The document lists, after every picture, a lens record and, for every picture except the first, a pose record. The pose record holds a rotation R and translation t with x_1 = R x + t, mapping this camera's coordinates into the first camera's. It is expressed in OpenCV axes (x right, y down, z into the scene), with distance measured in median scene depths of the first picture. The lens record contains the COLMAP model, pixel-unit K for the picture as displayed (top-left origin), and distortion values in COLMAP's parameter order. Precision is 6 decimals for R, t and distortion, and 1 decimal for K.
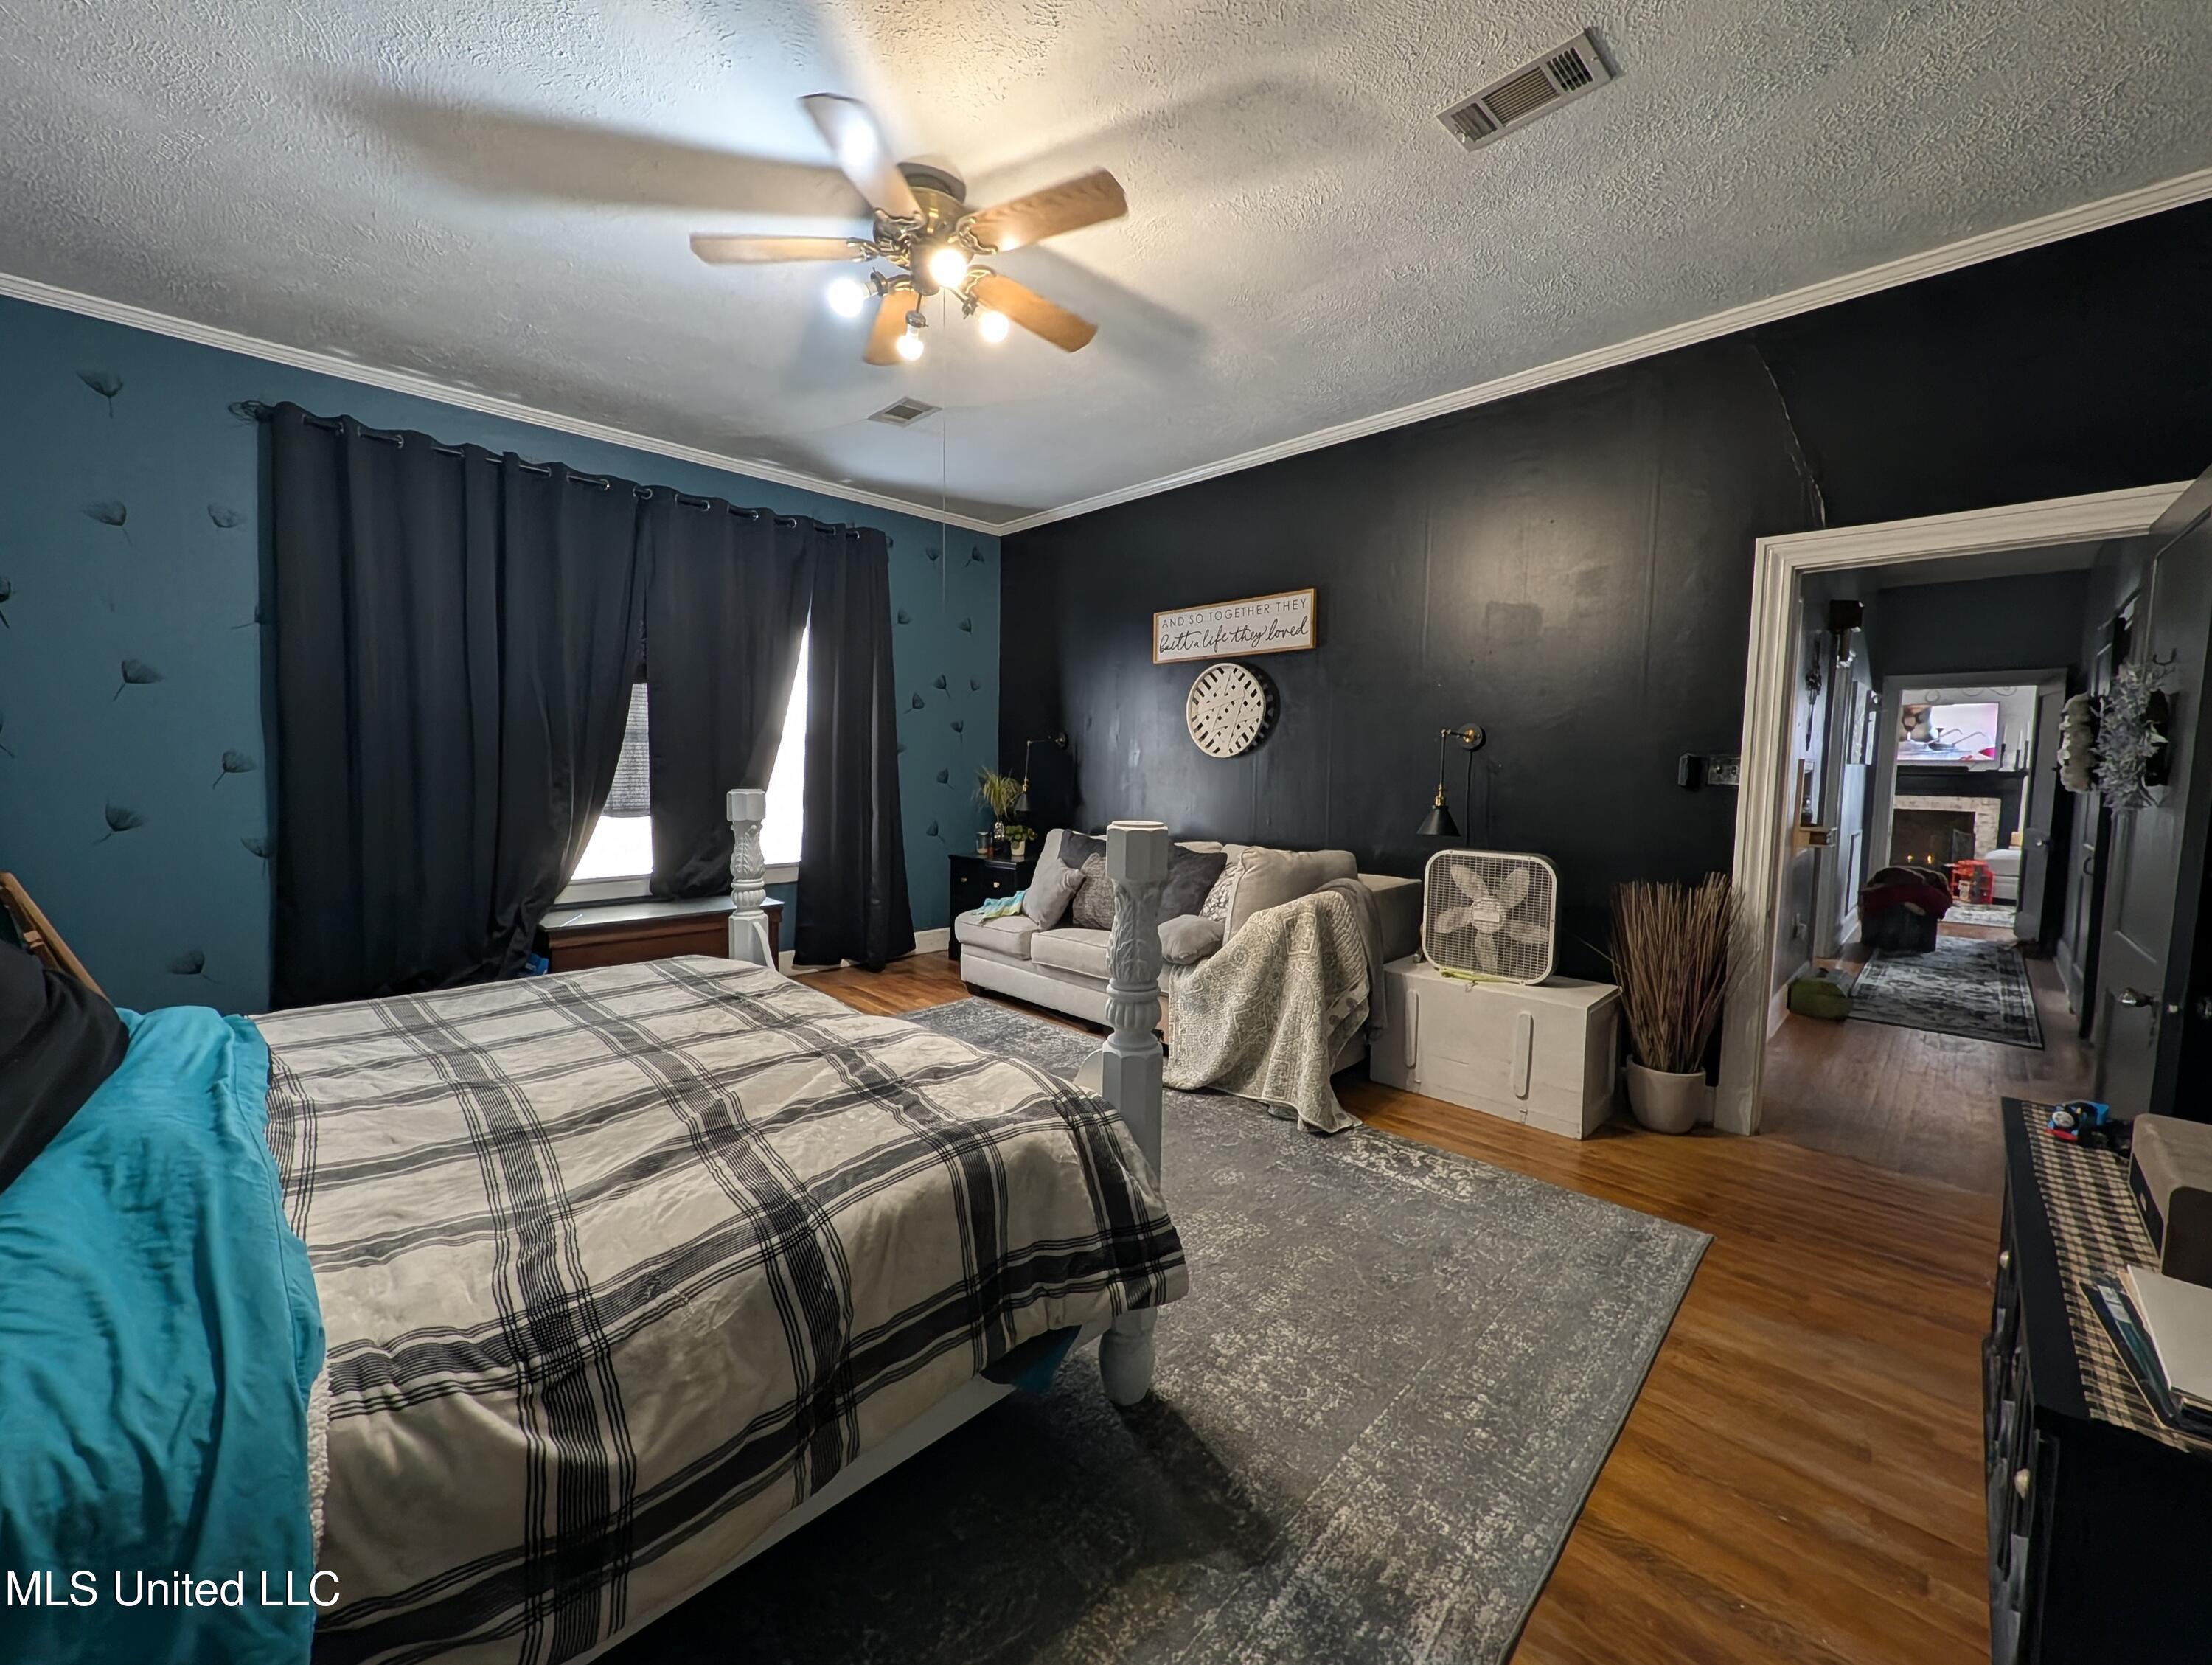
lens RADIAL K [[859.5, 0, 1100.2], [0, 859.5, 815.4], [0, 0, 1]] dist [-0.004993, 0.000470]
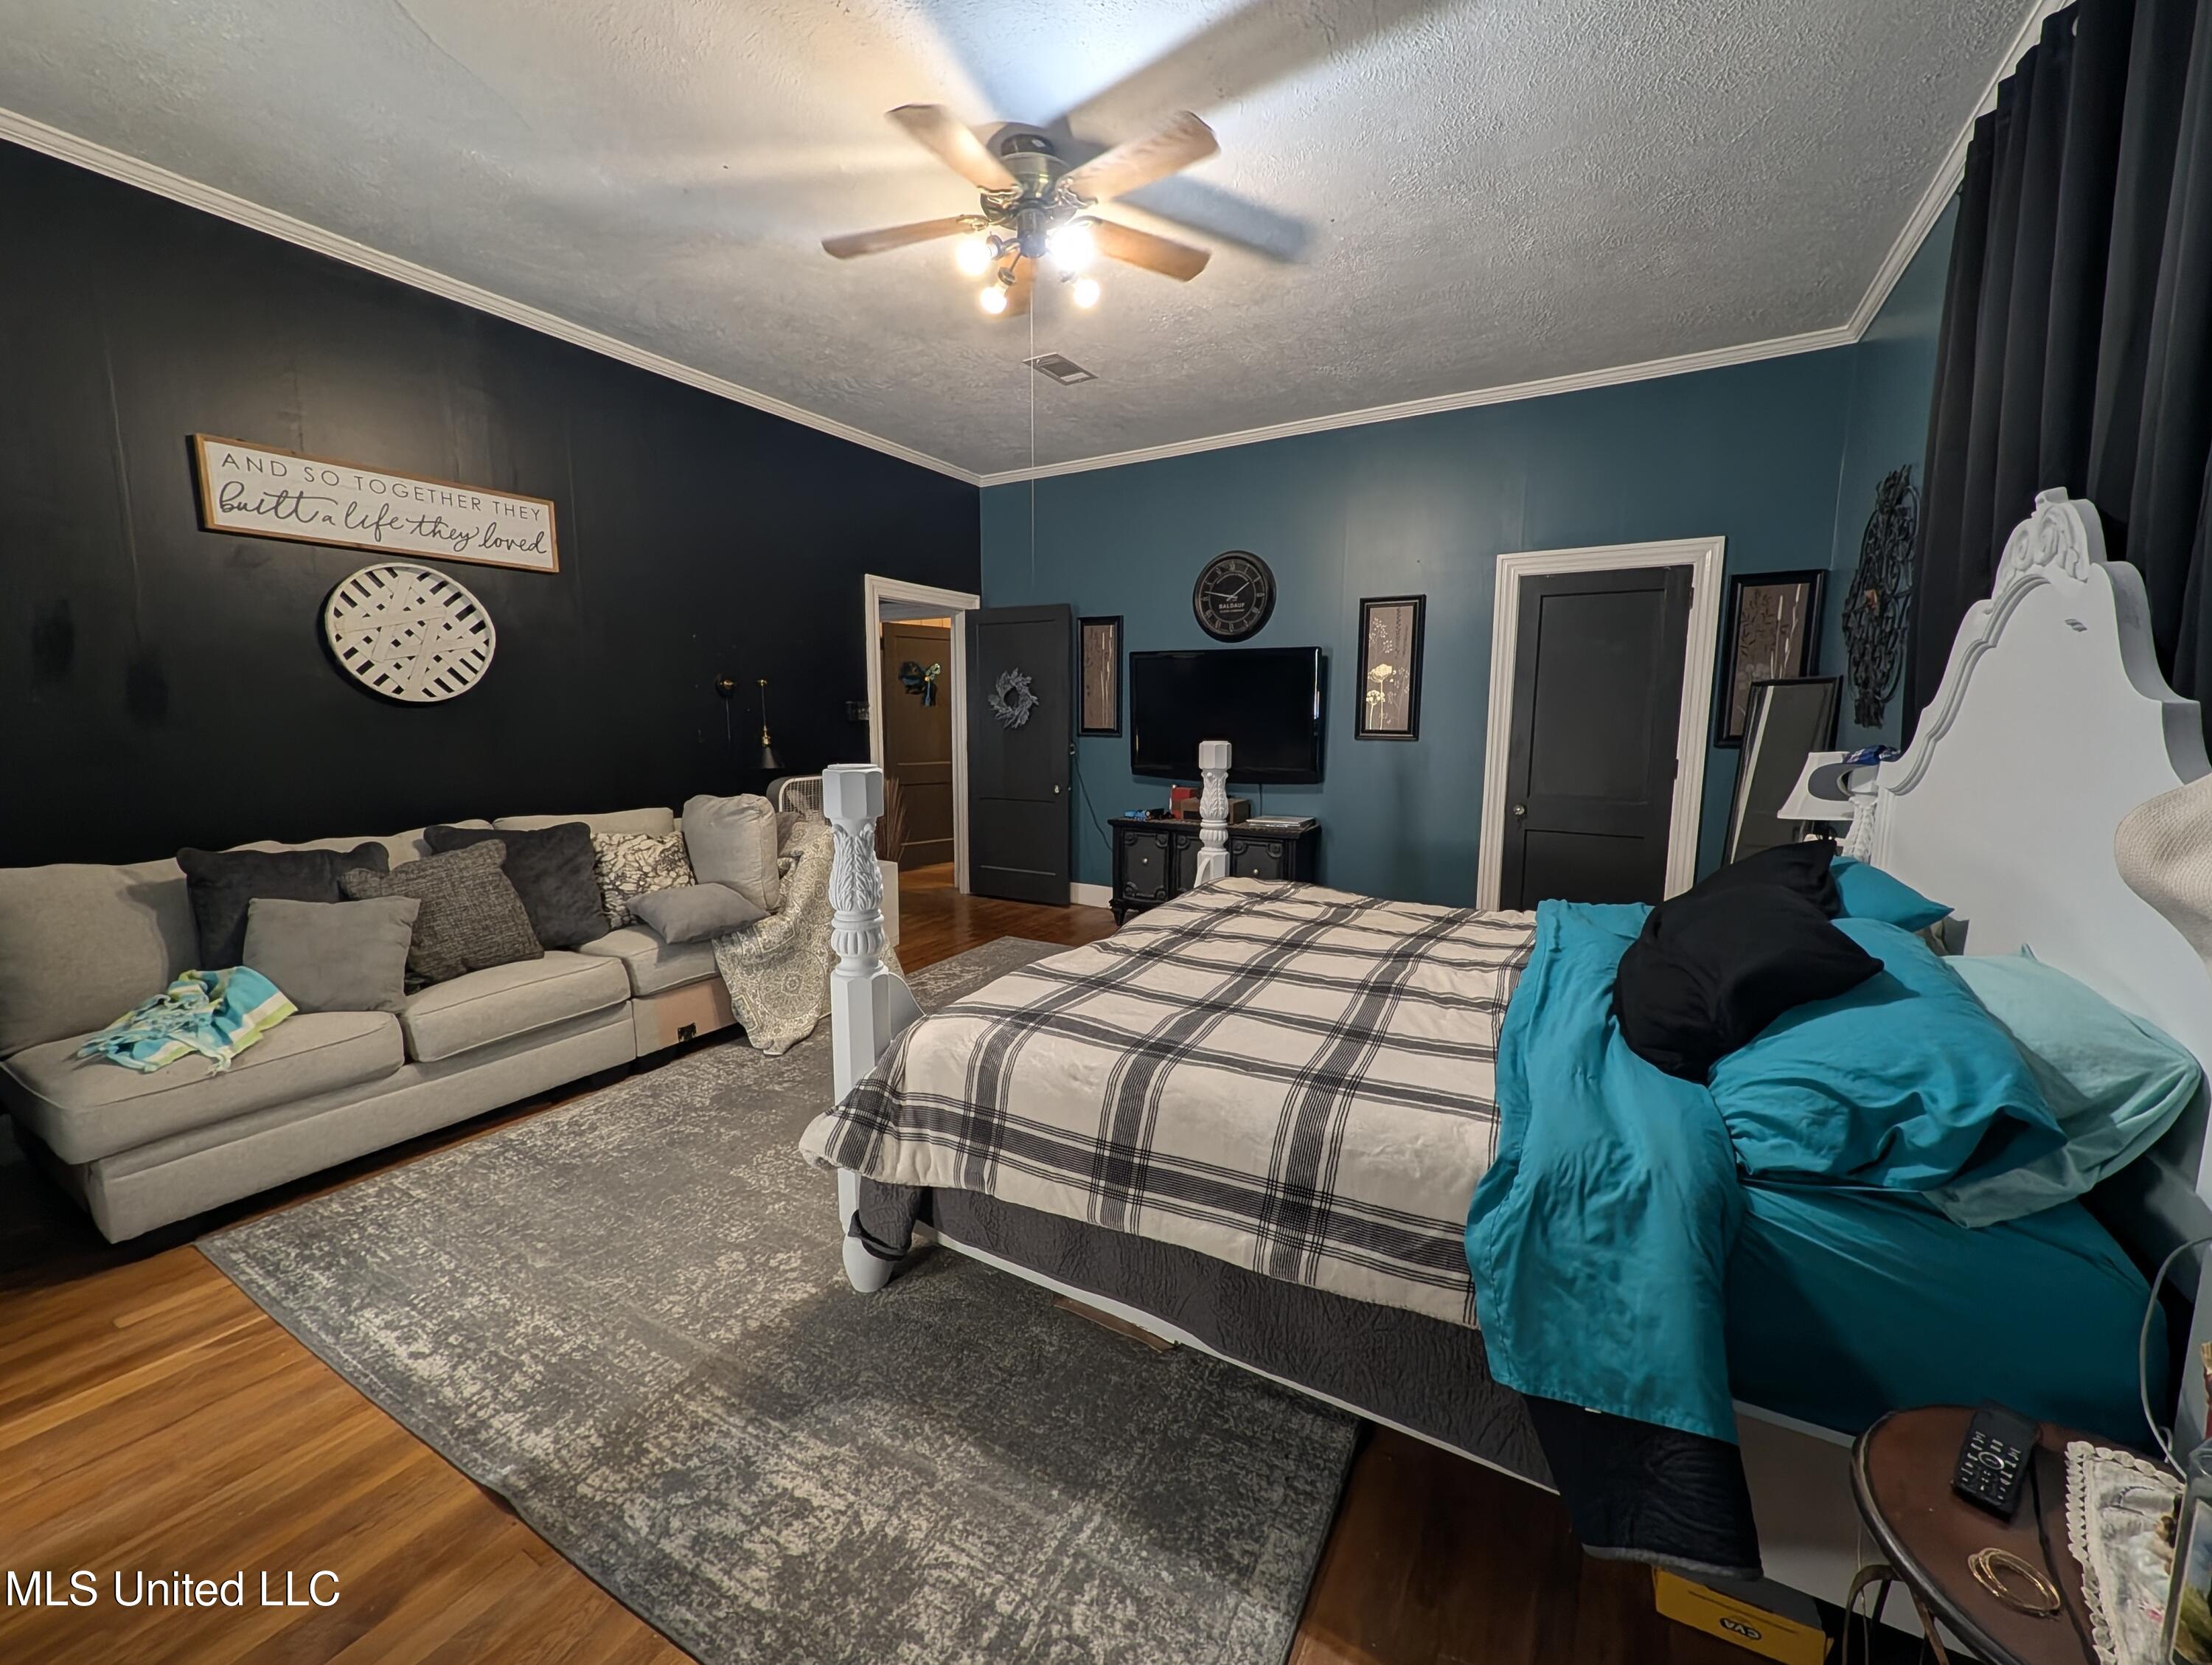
lens RADIAL K [[859.5, 0, 1103.0], [0, 859.5, 830.5], [0, 0, 1]] dist [-0.004993, 0.000470]
pose [[-0.246360, -0.137610, 0.959359, -0.727213], [0.065040, 0.985290, 0.158032, -0.042369], [-0.966993, 0.101330, -0.233786, 0.695805]]
